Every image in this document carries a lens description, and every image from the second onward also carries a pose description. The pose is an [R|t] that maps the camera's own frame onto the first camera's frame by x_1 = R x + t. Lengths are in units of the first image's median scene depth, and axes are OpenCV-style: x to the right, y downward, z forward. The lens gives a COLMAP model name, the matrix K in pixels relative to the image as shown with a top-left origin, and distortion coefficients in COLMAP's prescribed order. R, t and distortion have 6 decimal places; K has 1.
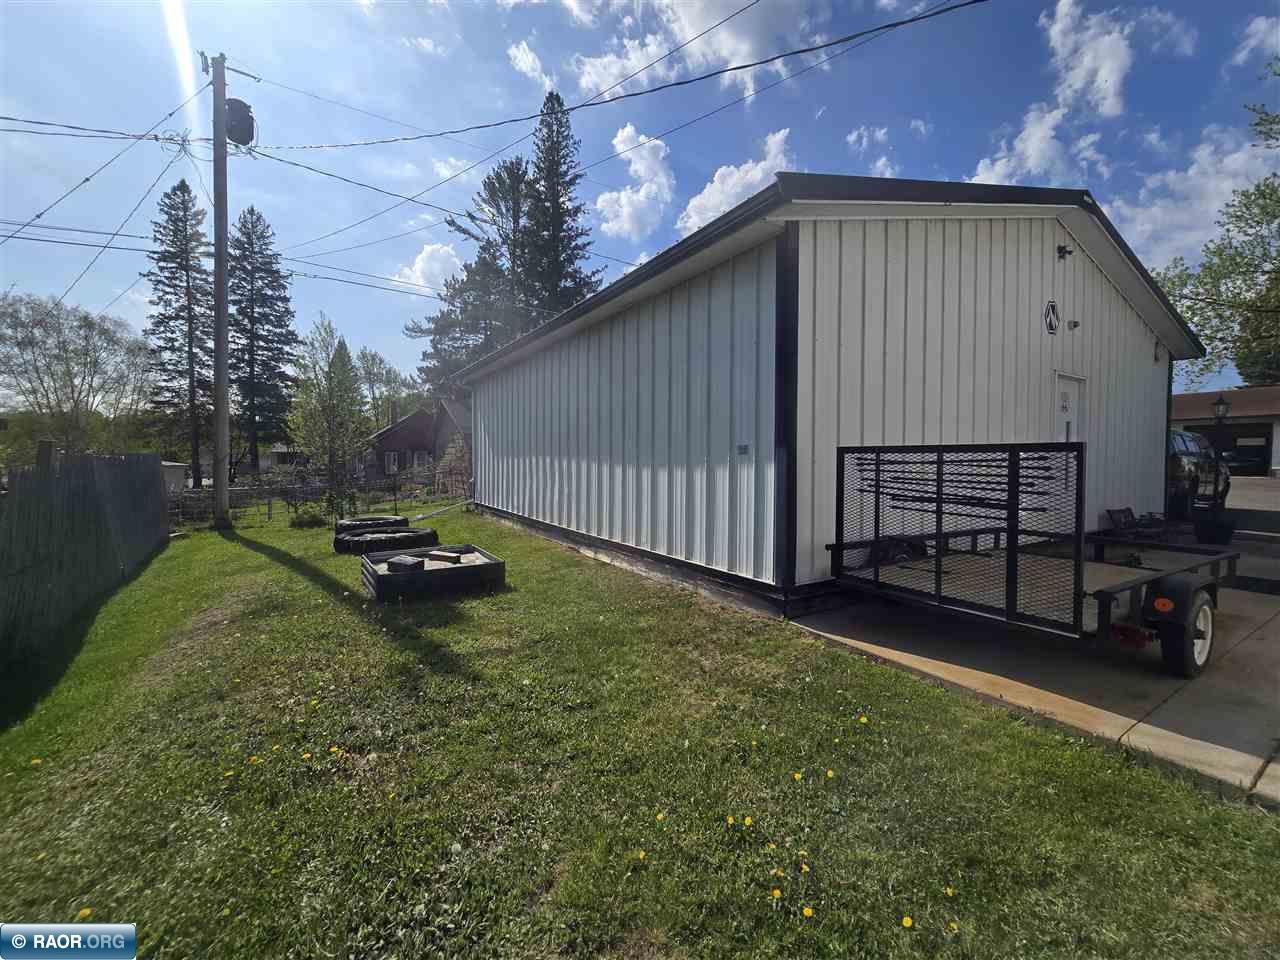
lens RADIAL K [[527.6, 0, 634.0], [0, 527.6, 472.8], [0, 0, 1]] dist [-0.023100, 0.009389]
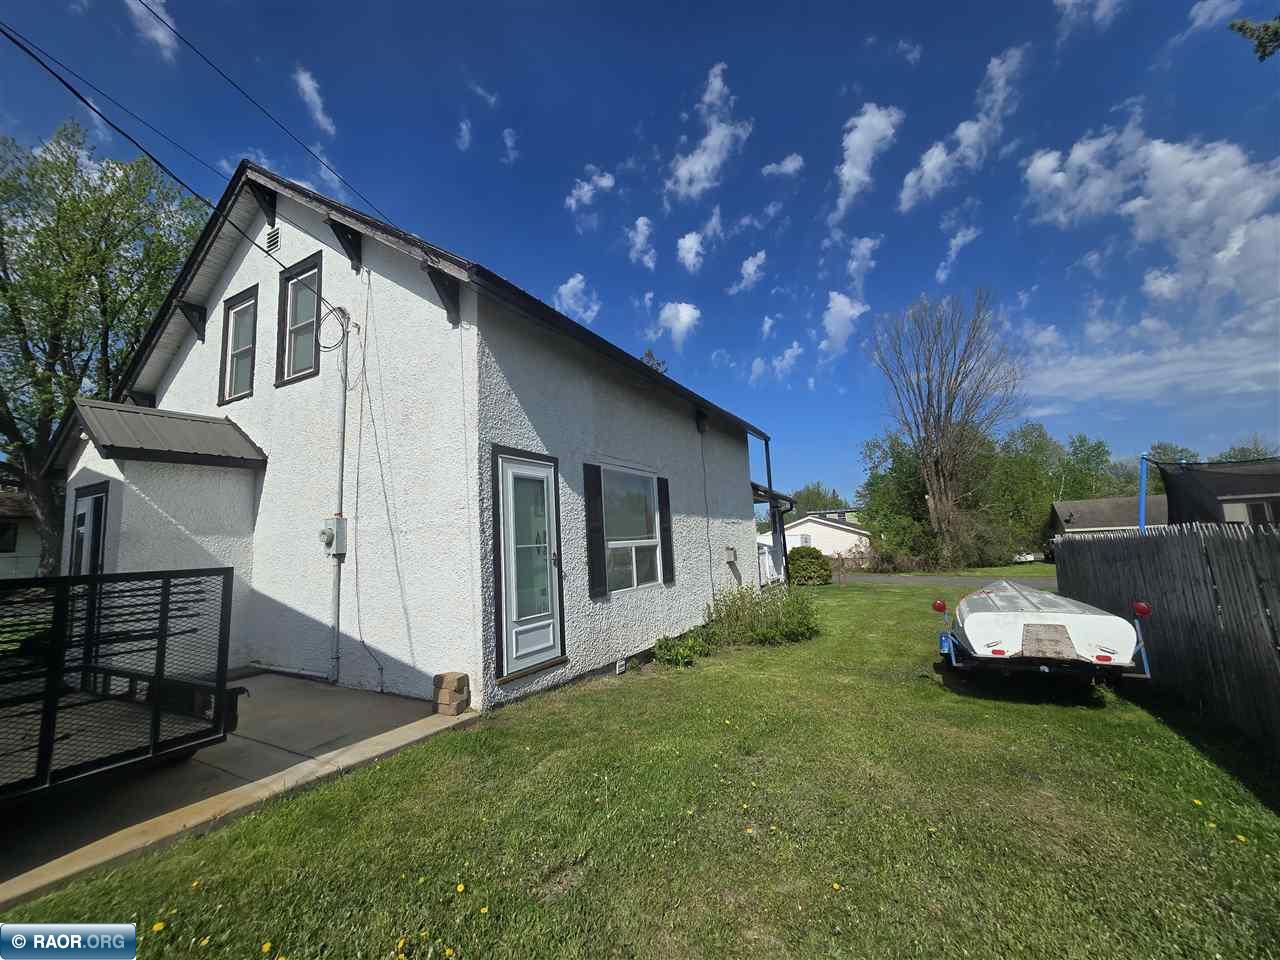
lens RADIAL K [[527.6, 0, 634.0], [0, 527.6, 472.8], [0, 0, 1]] dist [-0.023100, 0.009389]
pose [[-0.498545, 0.139720, 0.855530, -0.651895], [0.069791, 0.990191, -0.121042, -0.059506], [-0.864050, -0.000636, -0.503406, 0.733829]]
